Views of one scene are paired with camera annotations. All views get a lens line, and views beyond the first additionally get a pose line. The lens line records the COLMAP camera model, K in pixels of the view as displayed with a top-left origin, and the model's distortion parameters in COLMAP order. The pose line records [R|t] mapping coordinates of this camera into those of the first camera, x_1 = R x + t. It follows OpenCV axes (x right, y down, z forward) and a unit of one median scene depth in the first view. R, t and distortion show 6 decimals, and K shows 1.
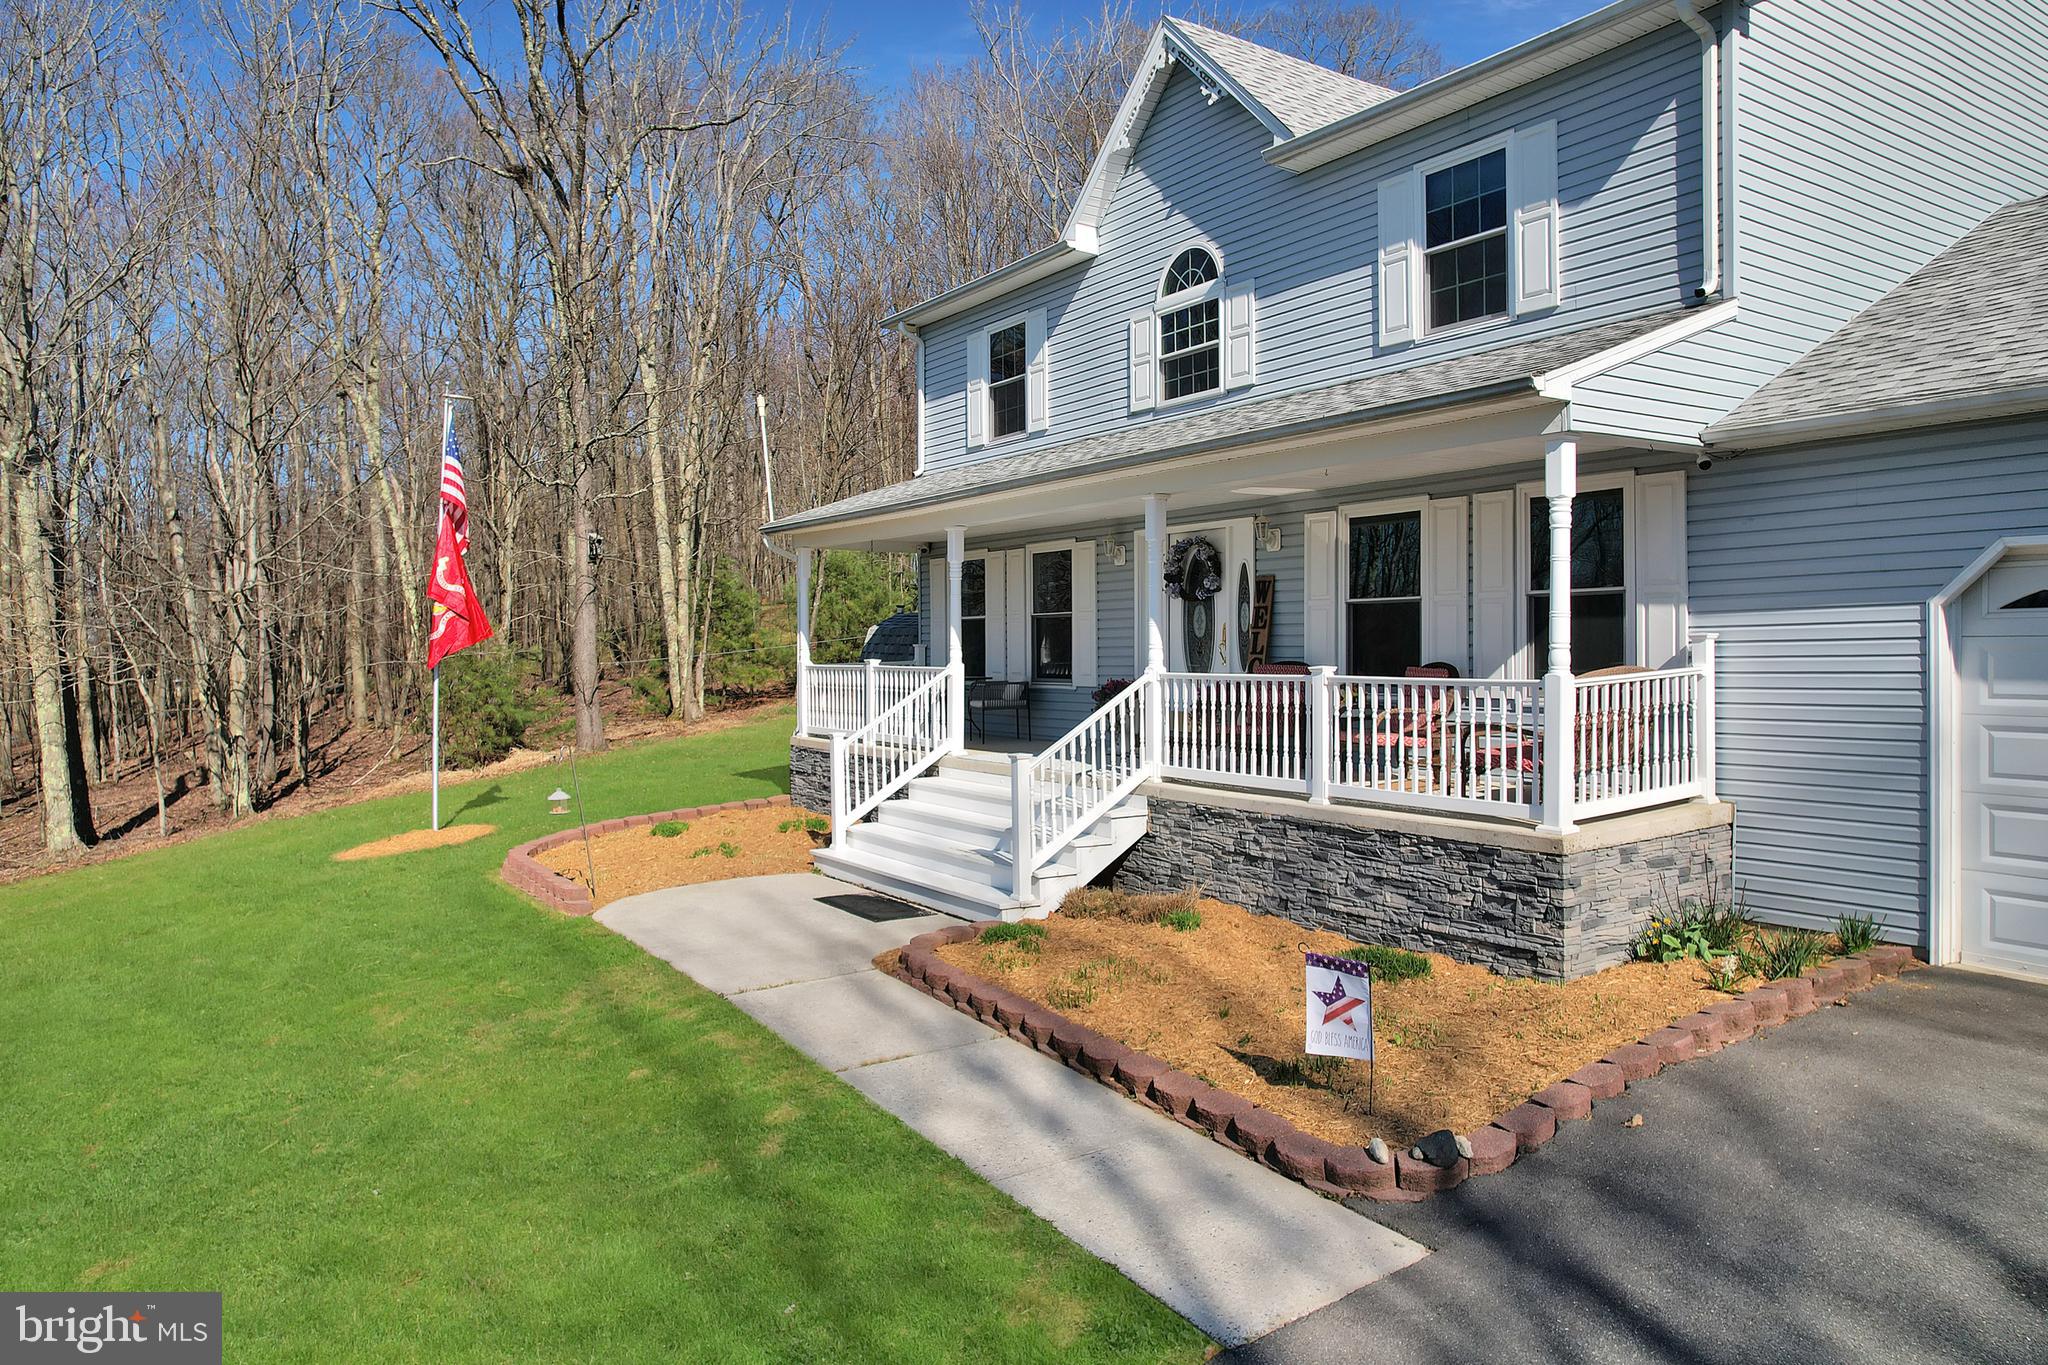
lens RADIAL K [[1346.9, 0, 1027.2], [0, 1346.9, 661.9], [0, 0, 1]] dist [-0.057546, 0.032515]
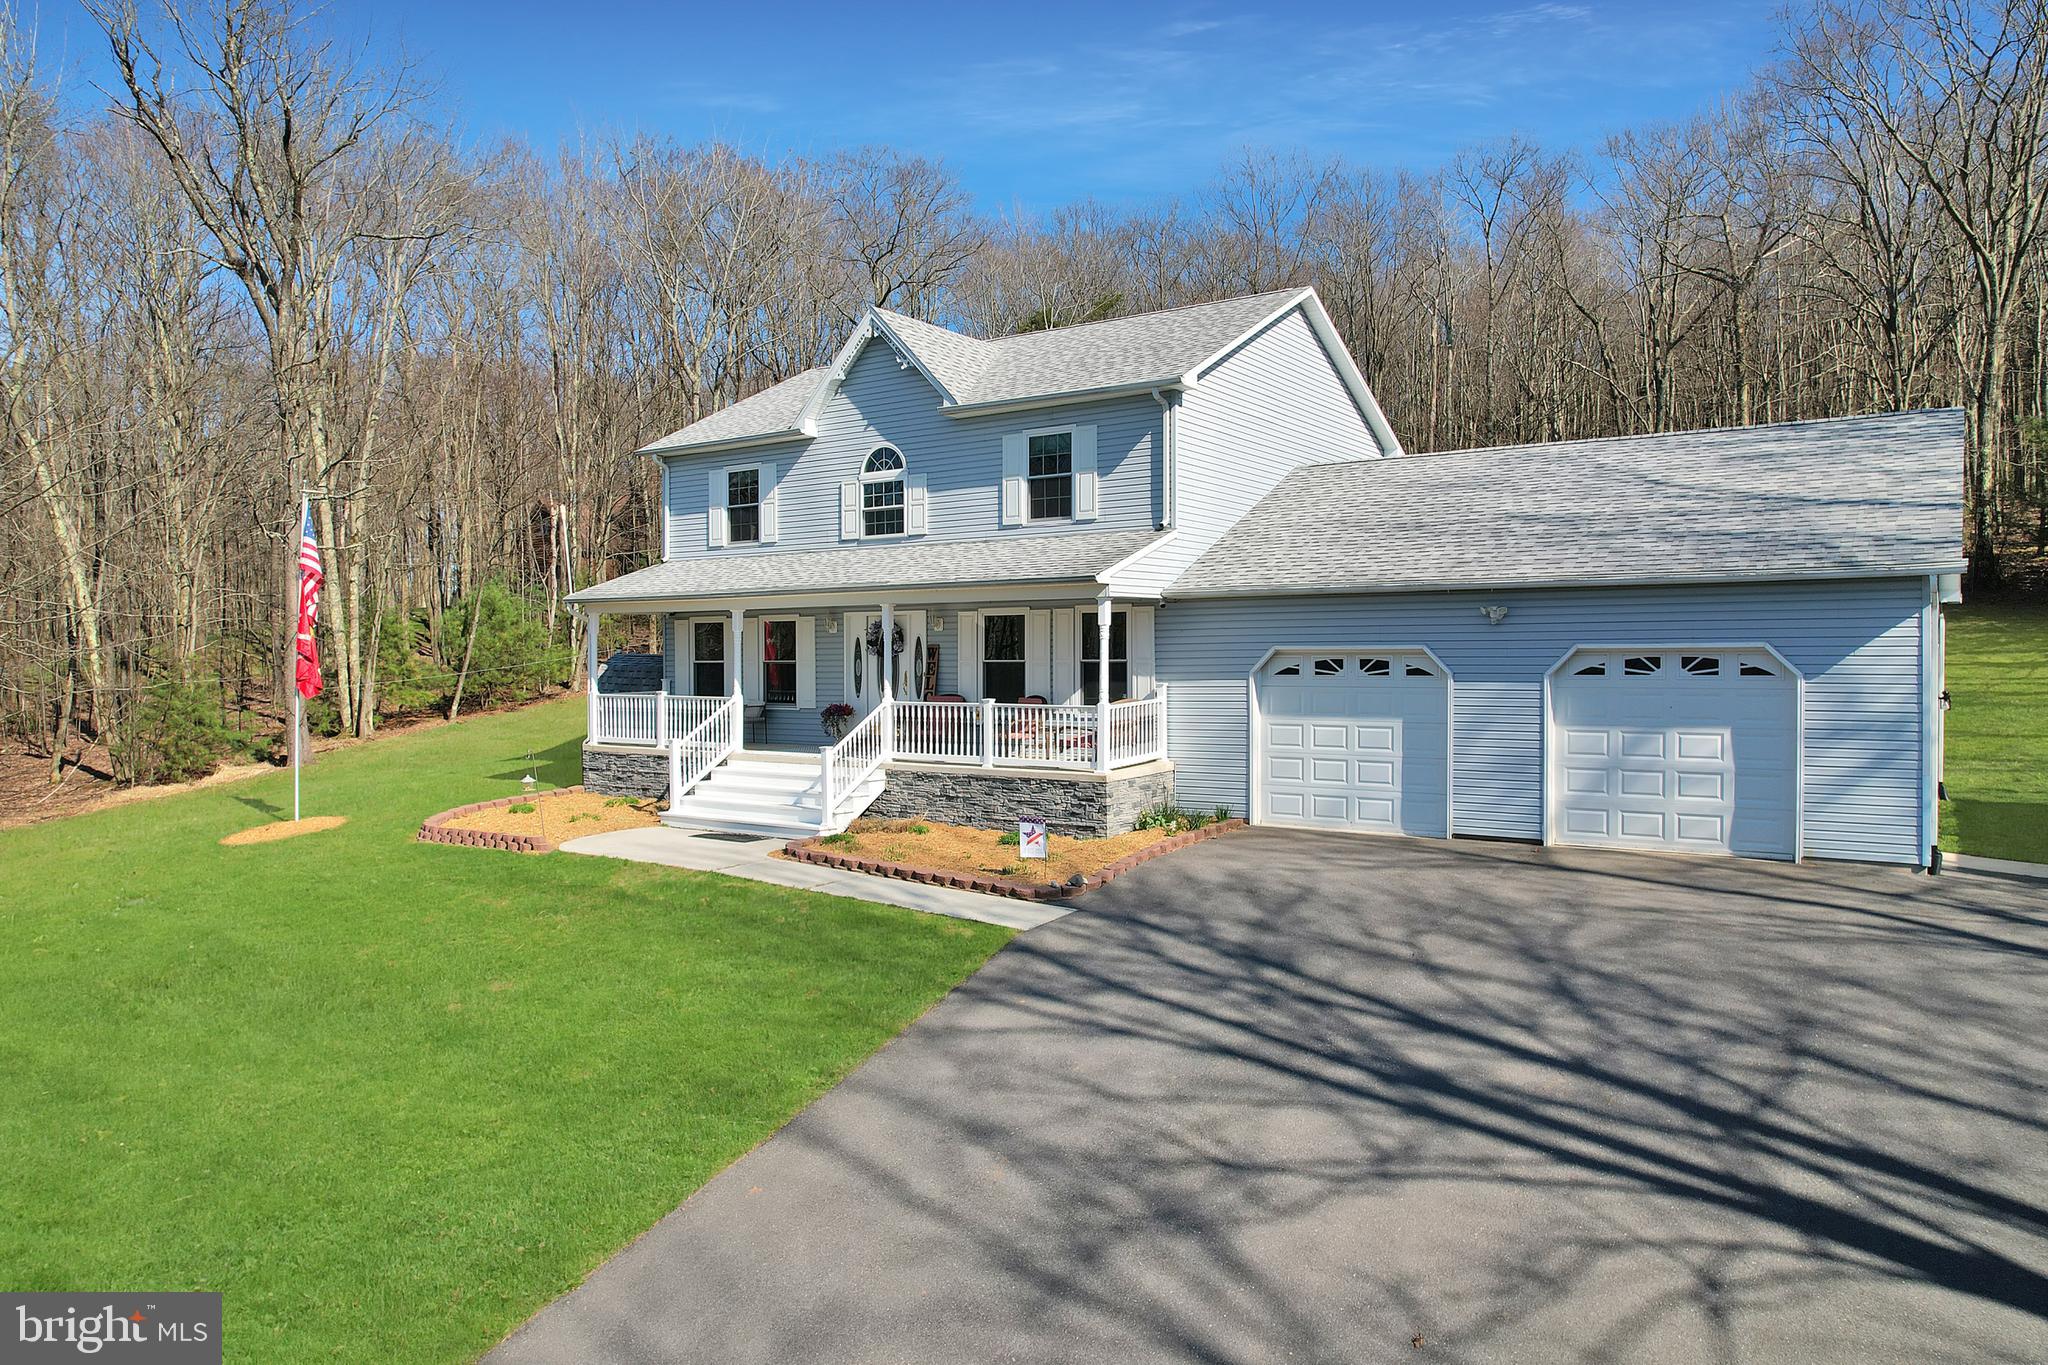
lens RADIAL K [[1364.6, 0, 1024.0], [0, 1364.6, 682.5], [0, 0, 1]] dist [-0.051147, 0.049436]
pose [[0.931273, -0.003883, 0.364301, -0.436468], [0.001578, 0.999977, 0.006625, -0.032083], [-0.364318, -0.005595, 0.931258, -0.845095]]
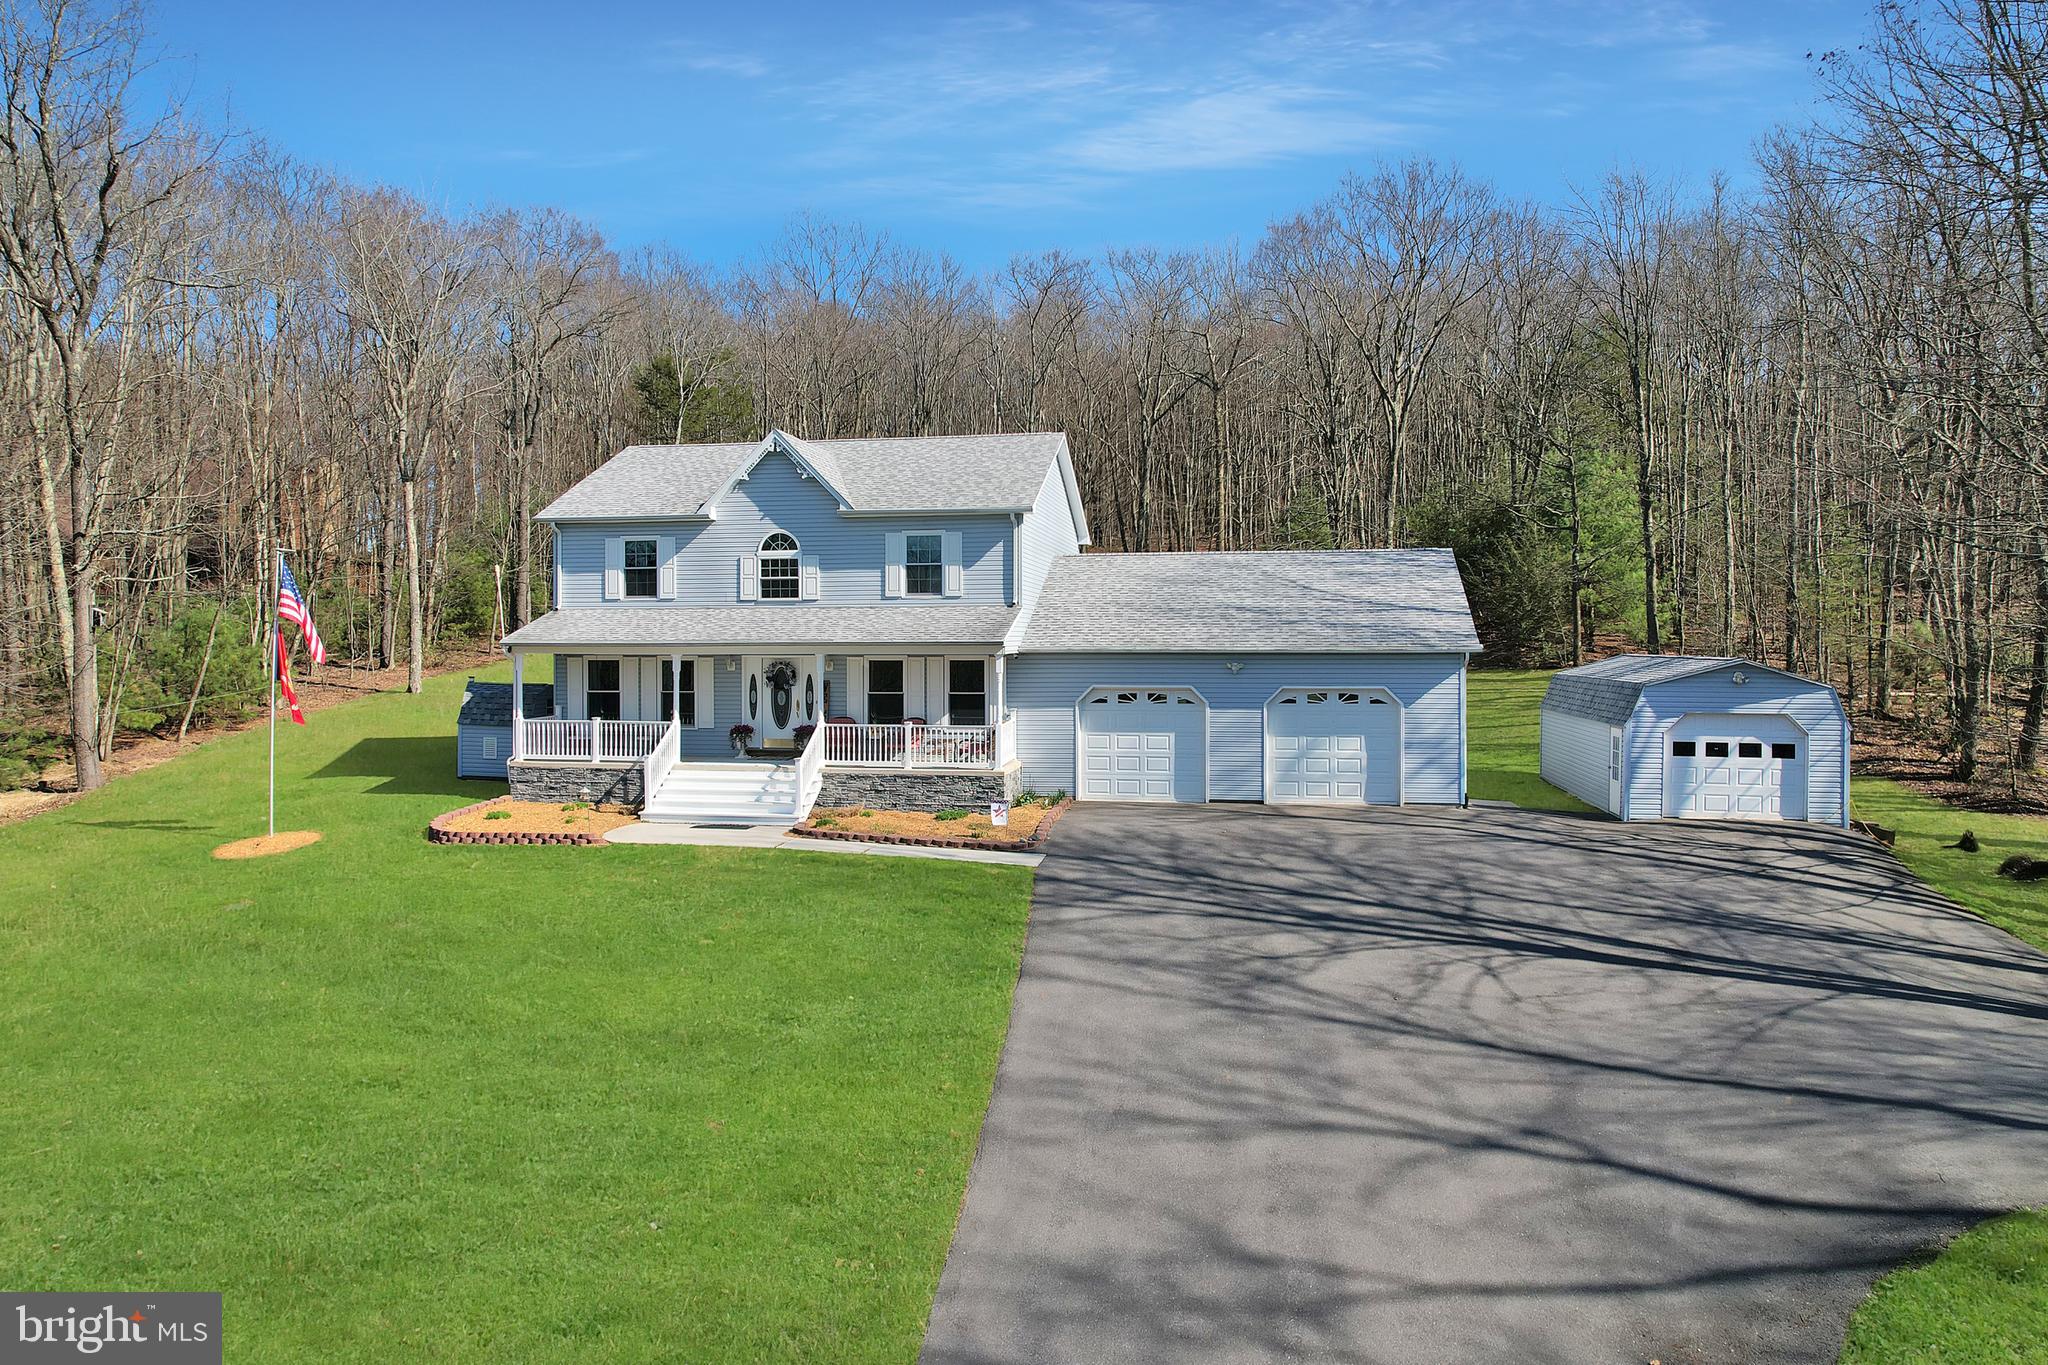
lens RADIAL K [[1325.7, 0, 1011.9], [0, 1325.7, 654.1], [0, 0, 1]] dist [-0.001000, -0.136715]
pose [[0.699864, 0.001282, 0.714275, -1.550329], [0.004343, 0.999972, -0.006050, -0.115846], [-0.714263, 0.007336, 0.699839, -1.084600]]
